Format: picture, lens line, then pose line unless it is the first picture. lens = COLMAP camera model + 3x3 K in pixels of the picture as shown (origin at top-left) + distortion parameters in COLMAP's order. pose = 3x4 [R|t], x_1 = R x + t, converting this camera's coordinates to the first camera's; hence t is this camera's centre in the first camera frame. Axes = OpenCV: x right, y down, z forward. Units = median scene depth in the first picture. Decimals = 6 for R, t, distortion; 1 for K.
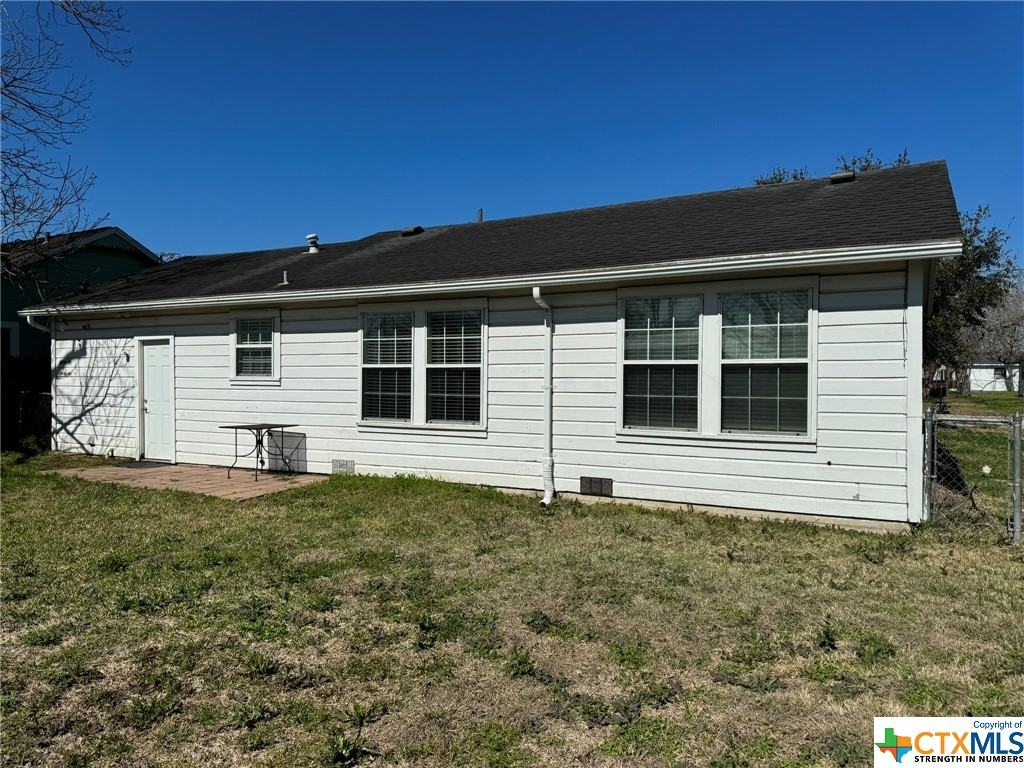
lens RADIAL K [[722.0, 0, 515.7], [0, 722.0, 384.5], [0, 0, 1]] dist [0.064852, -0.078143]
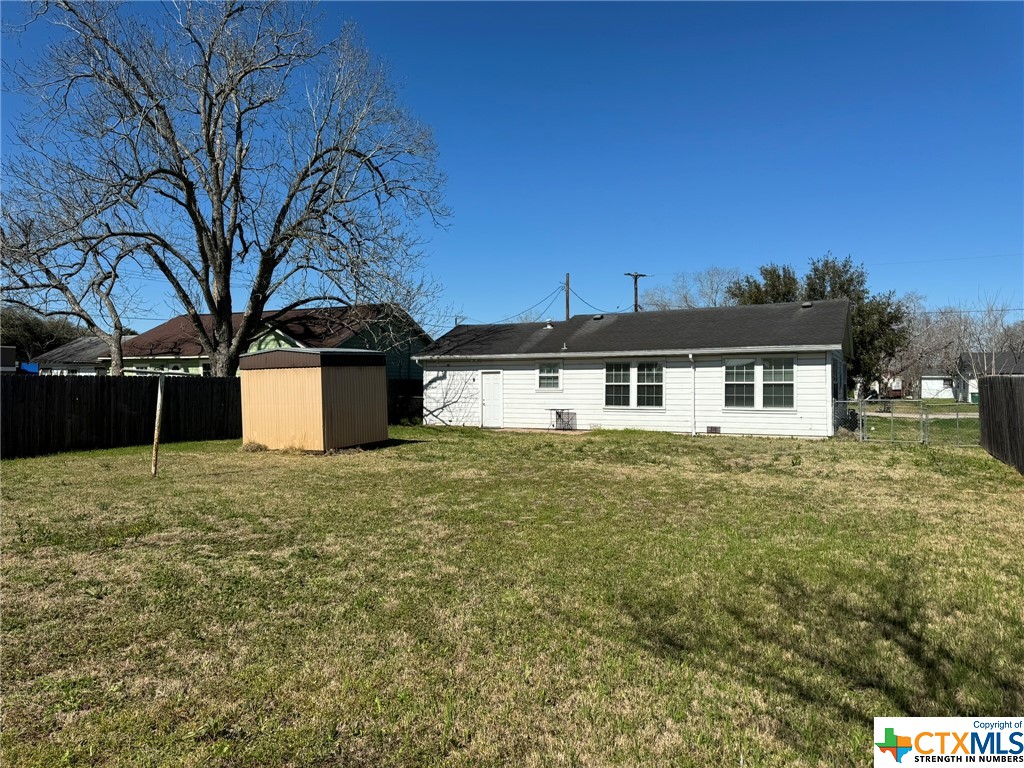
lens RADIAL K [[722.0, 0, 505.1], [0, 722.0, 386.1], [0, 0, 1]] dist [0.064852, -0.078143]
pose [[0.999968, -0.003275, 0.007247, -0.560841], [0.003367, 0.999914, -0.012688, 0.010992], [-0.007204, 0.012712, 0.999893, -1.379206]]
